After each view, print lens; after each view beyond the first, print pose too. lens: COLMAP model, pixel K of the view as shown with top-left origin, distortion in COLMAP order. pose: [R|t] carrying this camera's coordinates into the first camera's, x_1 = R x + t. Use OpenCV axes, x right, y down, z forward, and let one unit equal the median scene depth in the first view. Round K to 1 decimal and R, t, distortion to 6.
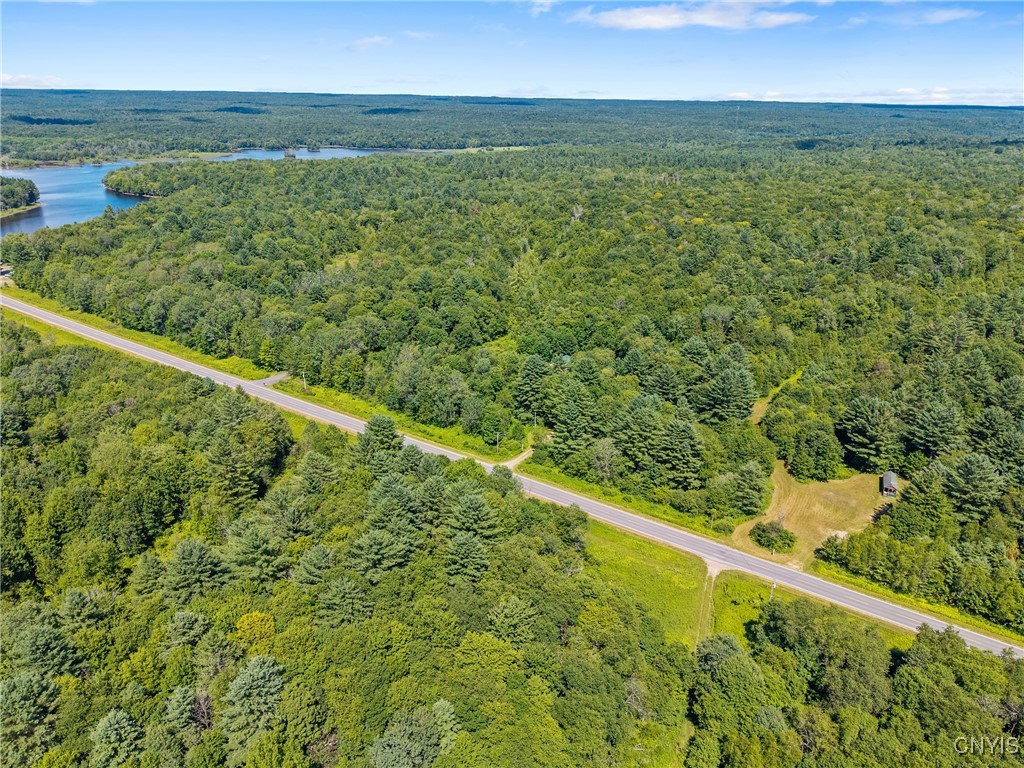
lens RADIAL K [[696.7, 0, 507.1], [0, 696.7, 385.7], [0, 0, 1]] dist [0.011057, -0.018147]
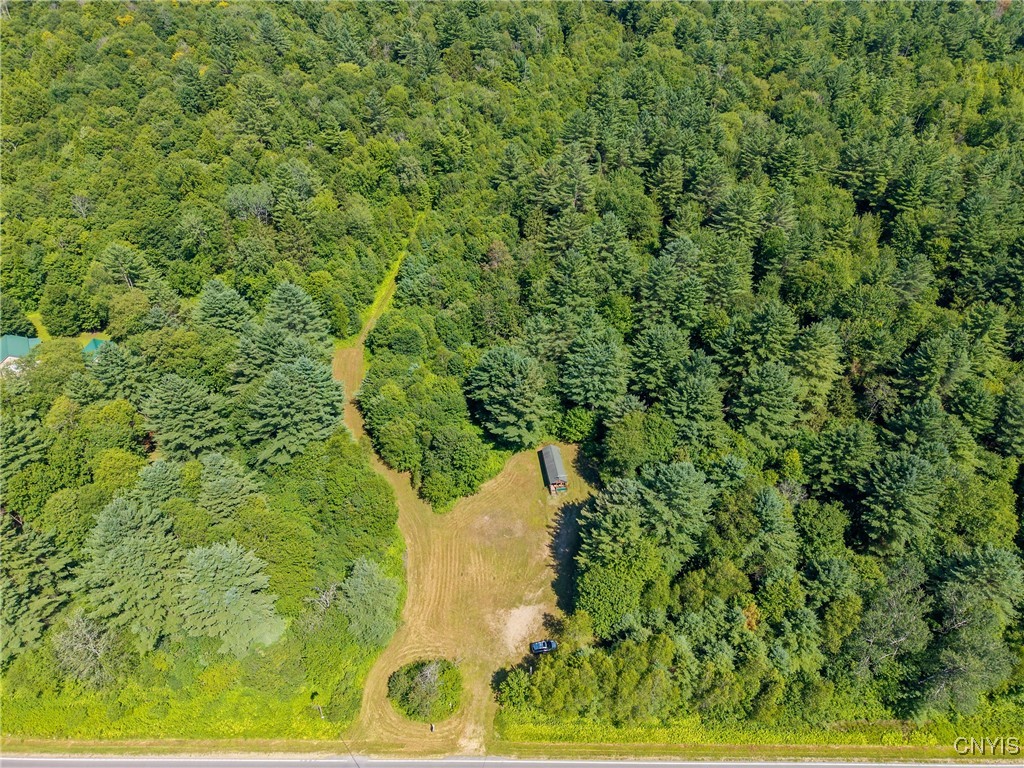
lens RADIAL K [[696.7, 0, 521.0], [0, 696.7, 377.3], [0, 0, 1]] dist [0.011057, -0.018147]
pose [[0.827783, -0.348482, 0.439699, 0.166580], [0.191486, 0.912134, 0.362415, -0.133974], [-0.527360, -0.215805, 0.821779, 0.314181]]
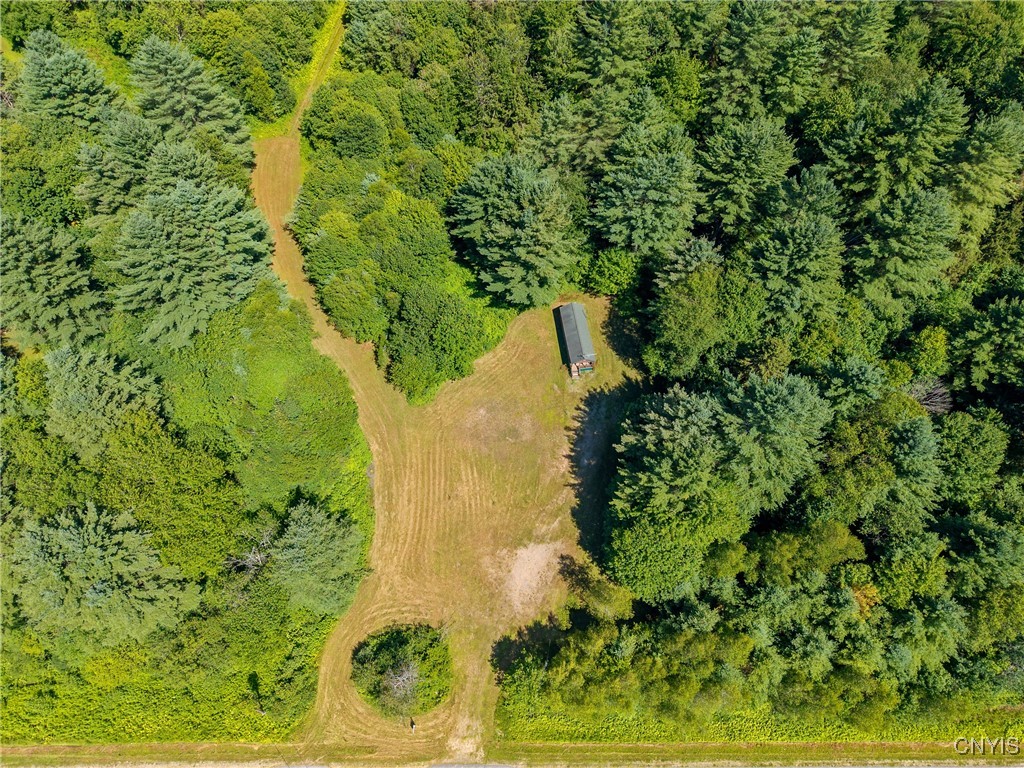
lens RADIAL K [[696.7, 0, 514.1], [0, 696.7, 387.1], [0, 0, 1]] dist [0.011057, -0.018147]
pose [[0.831677, -0.480408, 0.278428, 0.240524], [0.186927, 0.714407, 0.674300, -0.115708], [-0.522850, -0.508754, 0.683957, 0.449996]]
